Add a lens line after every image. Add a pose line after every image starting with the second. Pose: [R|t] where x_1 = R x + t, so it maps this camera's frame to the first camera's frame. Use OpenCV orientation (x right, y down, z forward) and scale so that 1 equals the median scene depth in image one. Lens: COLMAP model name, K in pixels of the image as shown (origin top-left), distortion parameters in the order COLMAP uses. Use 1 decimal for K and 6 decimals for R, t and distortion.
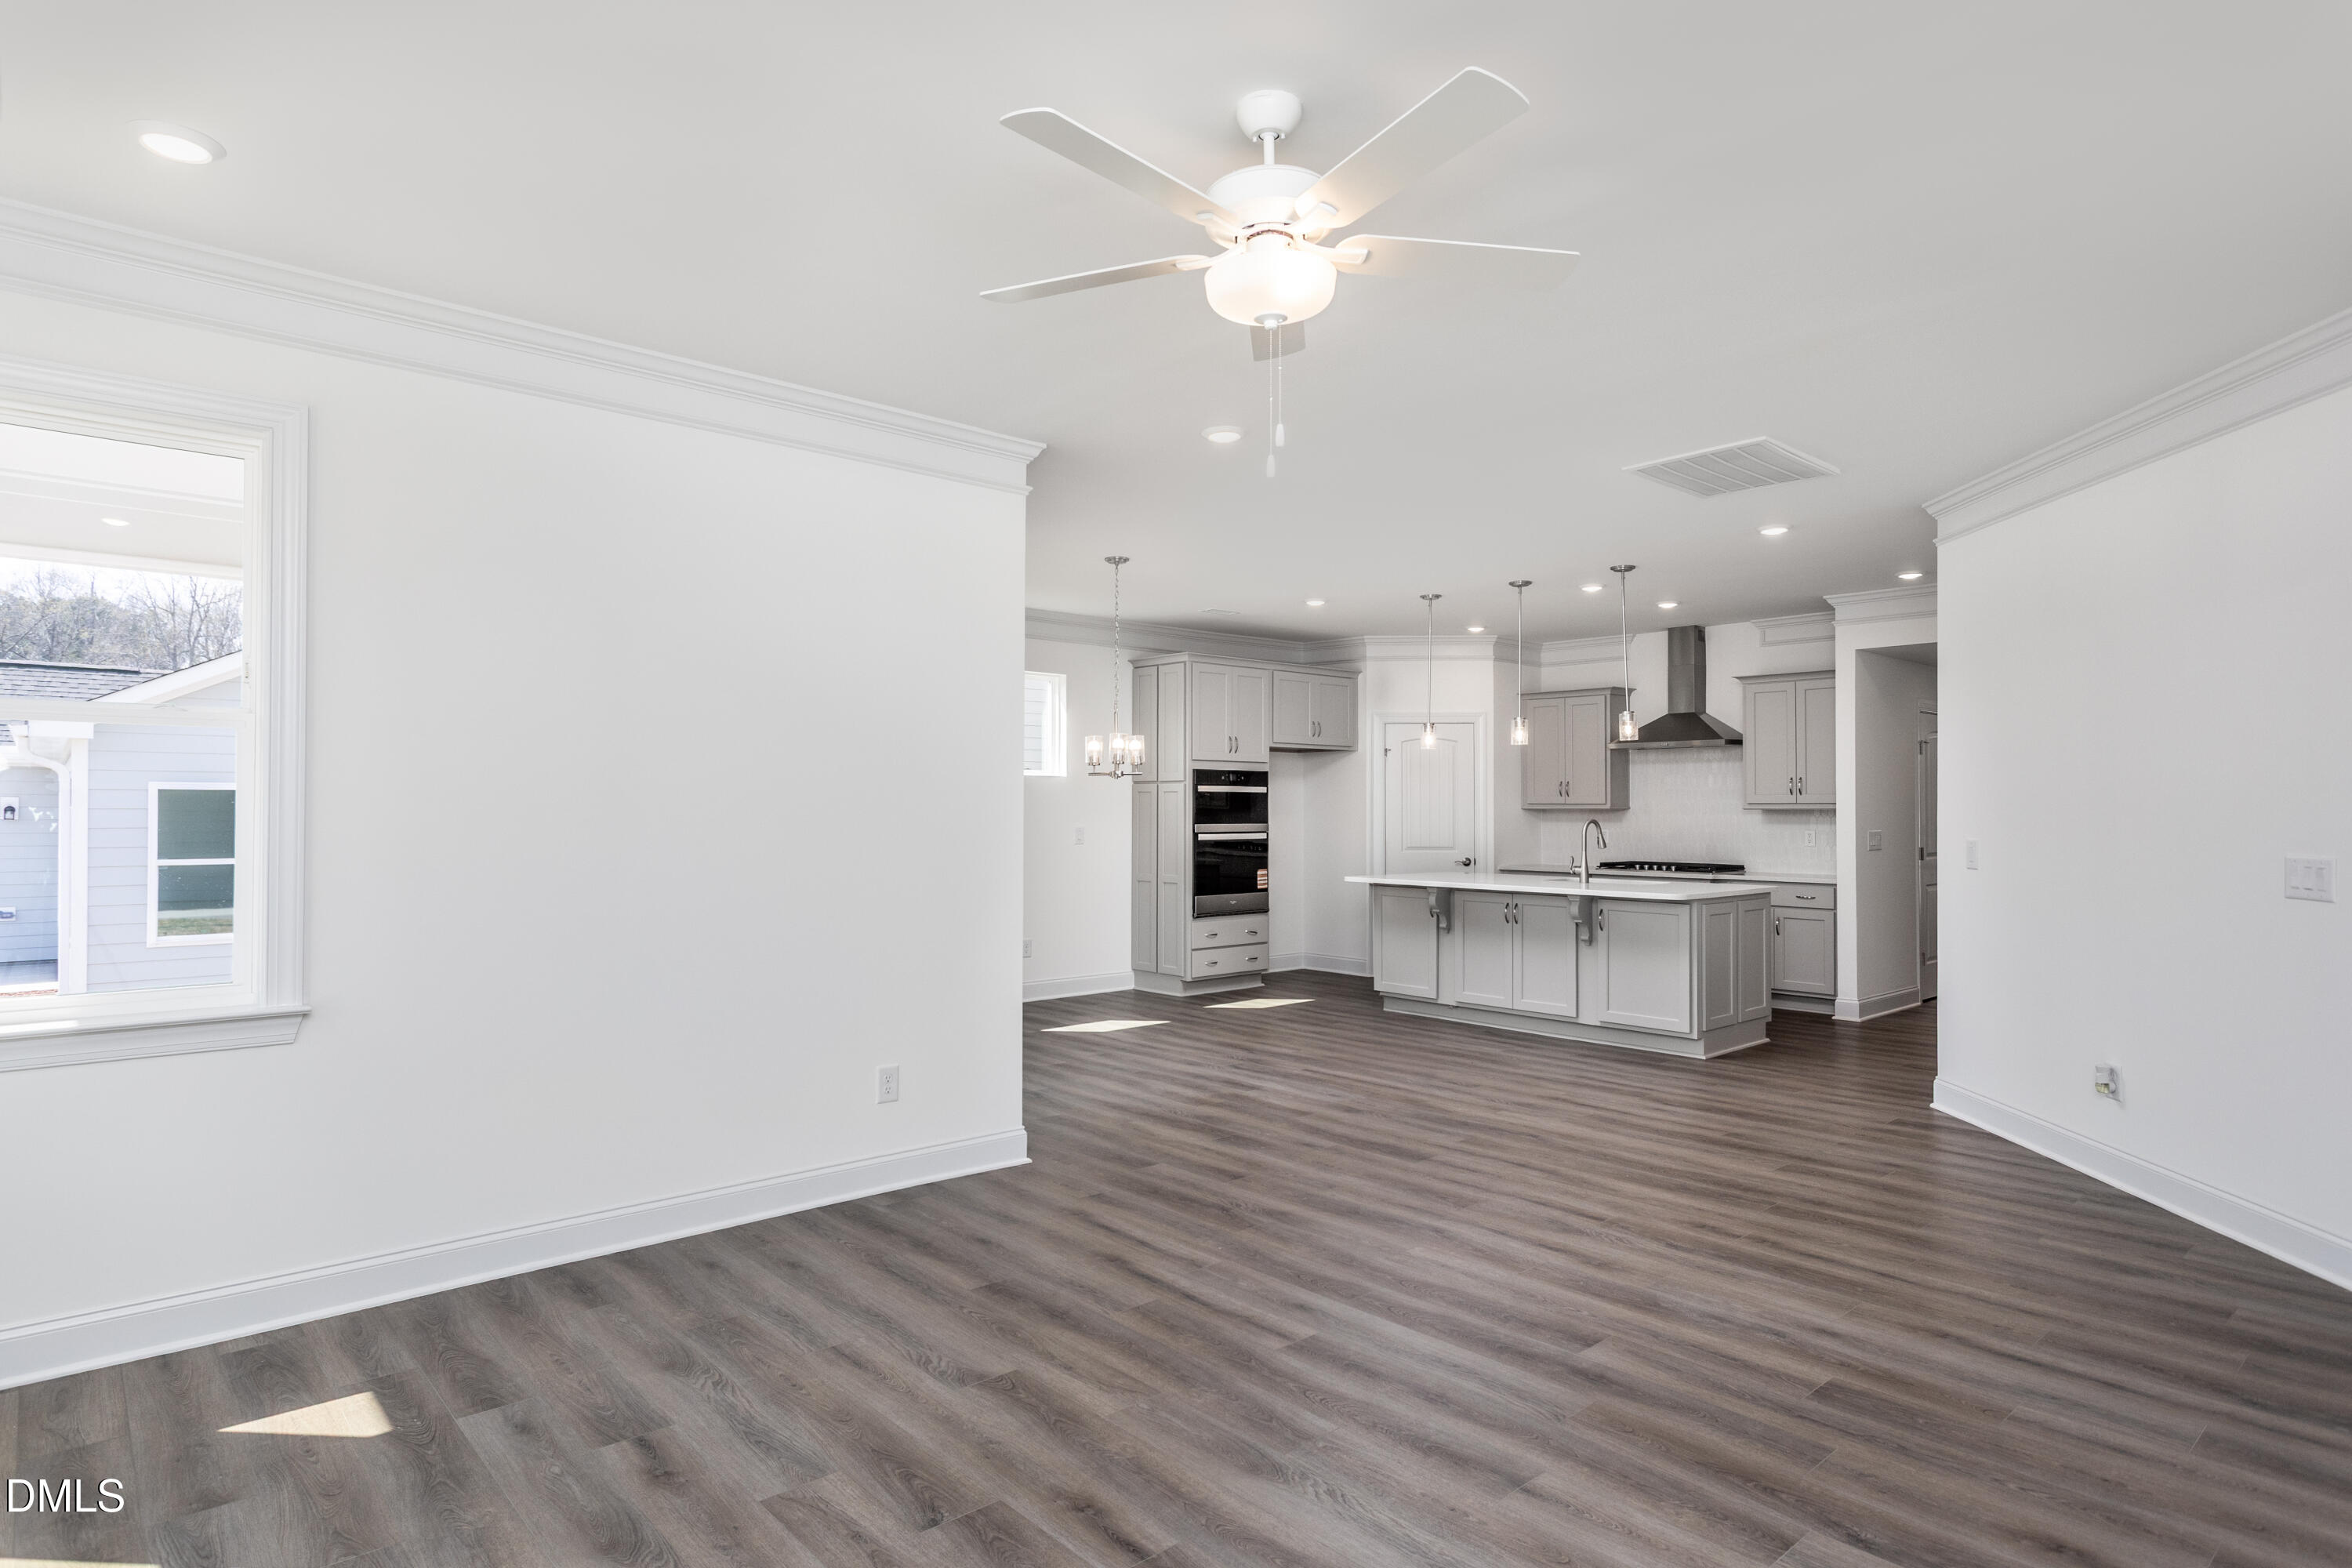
lens RADIAL K [[1289.9, 0, 1178.7], [0, 1289.9, 794.3], [0, 0, 1]] dist [-0.000331, 0.000220]
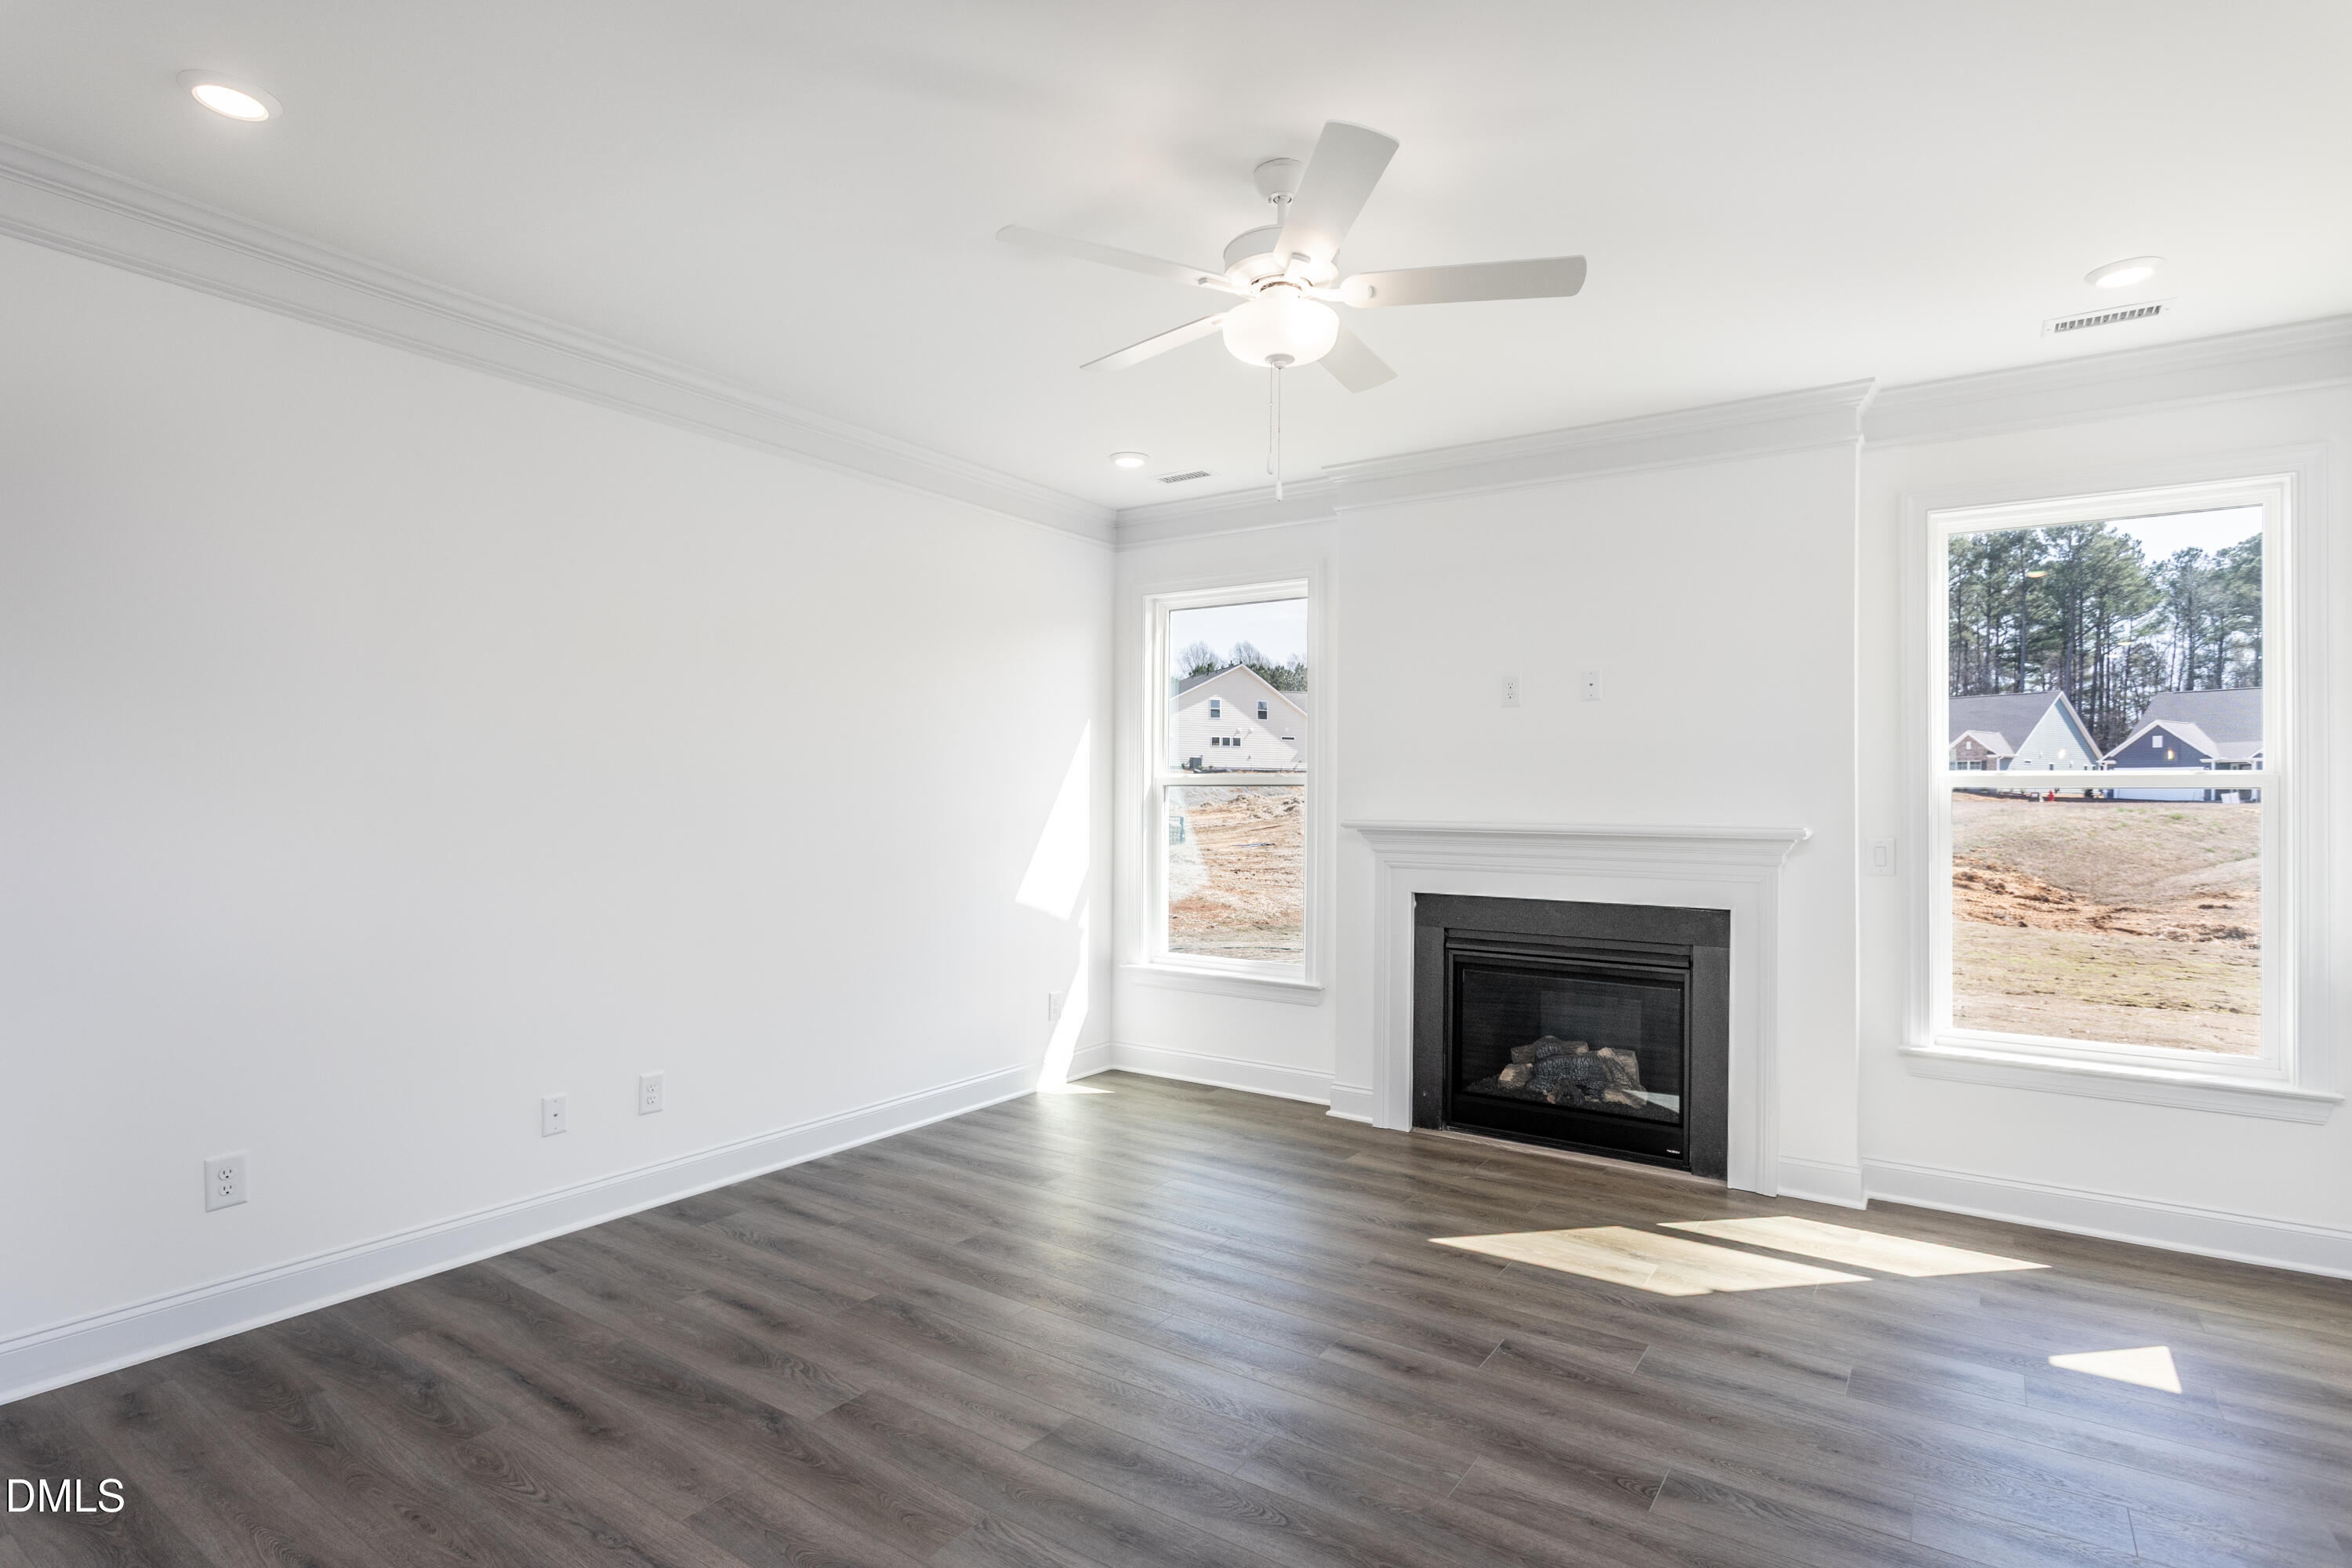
lens RADIAL K [[1291.6, 0, 1169.7], [0, 1291.6, 790.9], [0, 0, 1]] dist [-0.032900, -0.000419]
pose [[-0.973833, -0.011750, -0.226960, 0.403305], [-0.008270, 0.999833, -0.016277, 0.022948], [0.227114, -0.013974, -0.973768, 2.001044]]
